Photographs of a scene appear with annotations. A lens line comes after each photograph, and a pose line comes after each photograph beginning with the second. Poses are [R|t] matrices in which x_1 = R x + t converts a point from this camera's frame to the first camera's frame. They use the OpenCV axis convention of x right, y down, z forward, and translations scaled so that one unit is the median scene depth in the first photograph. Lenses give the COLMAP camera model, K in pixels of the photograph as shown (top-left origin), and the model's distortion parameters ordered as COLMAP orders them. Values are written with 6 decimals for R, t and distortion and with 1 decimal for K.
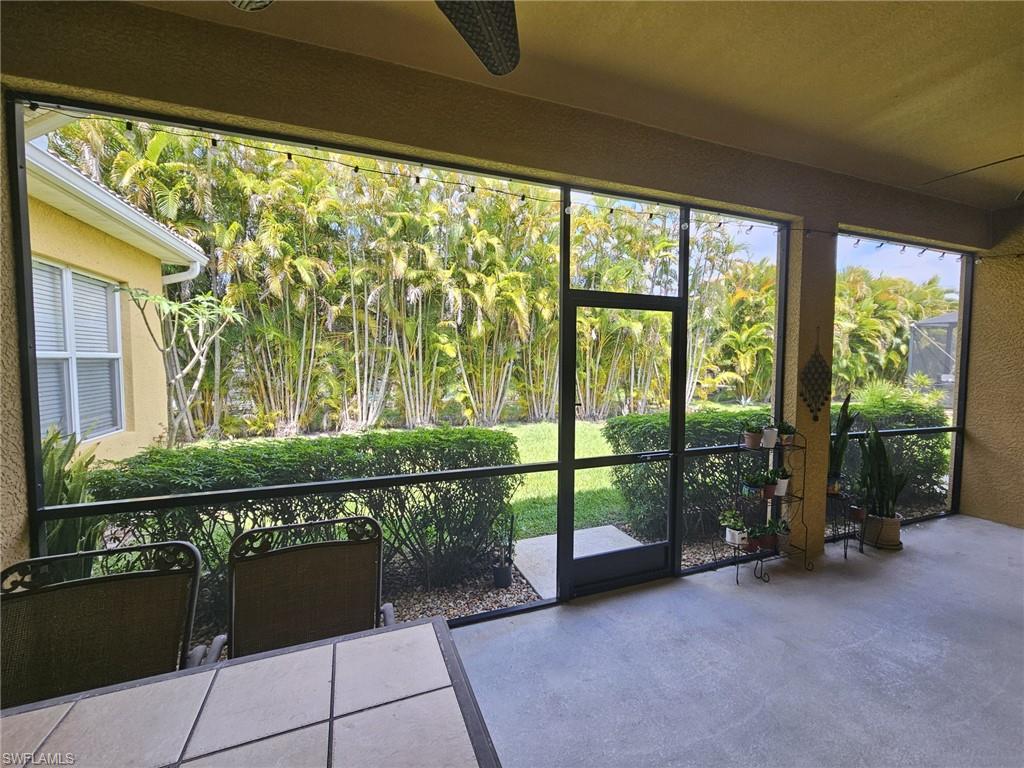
lens RADIAL K [[420.6, 0, 516.0], [0, 420.6, 379.8], [0, 0, 1]] dist [-0.002546, 0.000287]
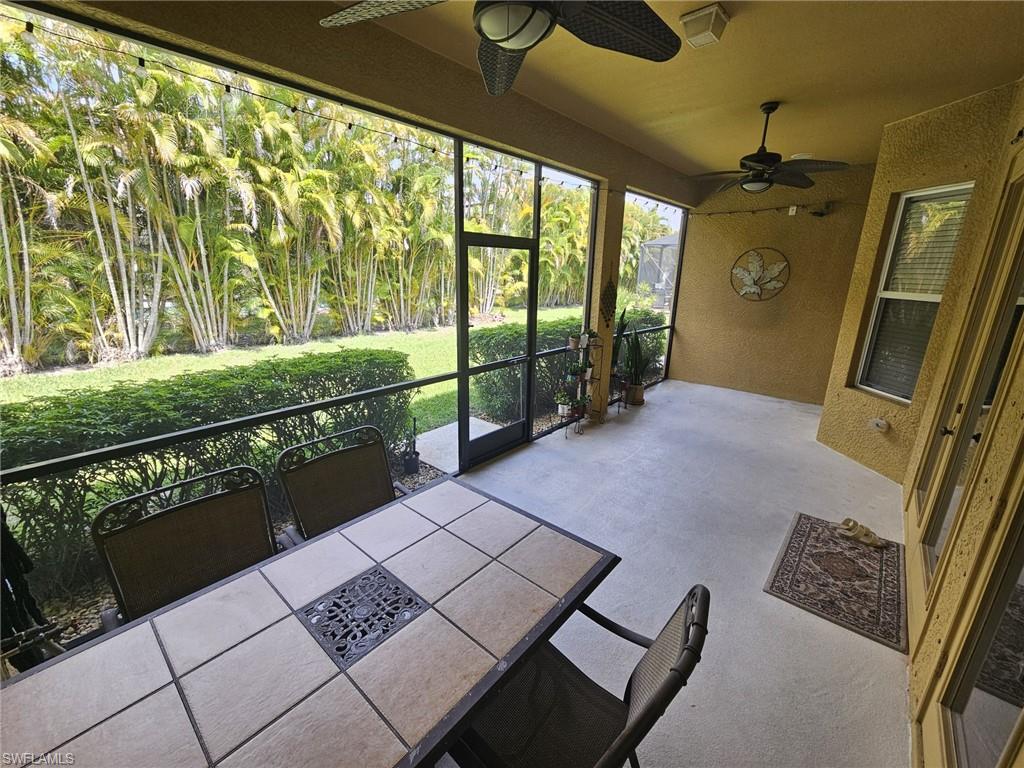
lens RADIAL K [[420.6, 0, 516.0], [0, 420.6, 379.8], [0, 0, 1]] dist [-0.002546, 0.000287]
pose [[0.881070, -0.108630, 0.460342, -0.102463], [0.004022, 0.974954, 0.222368, -0.019916], [-0.472969, -0.194071, 0.859440, -0.059181]]
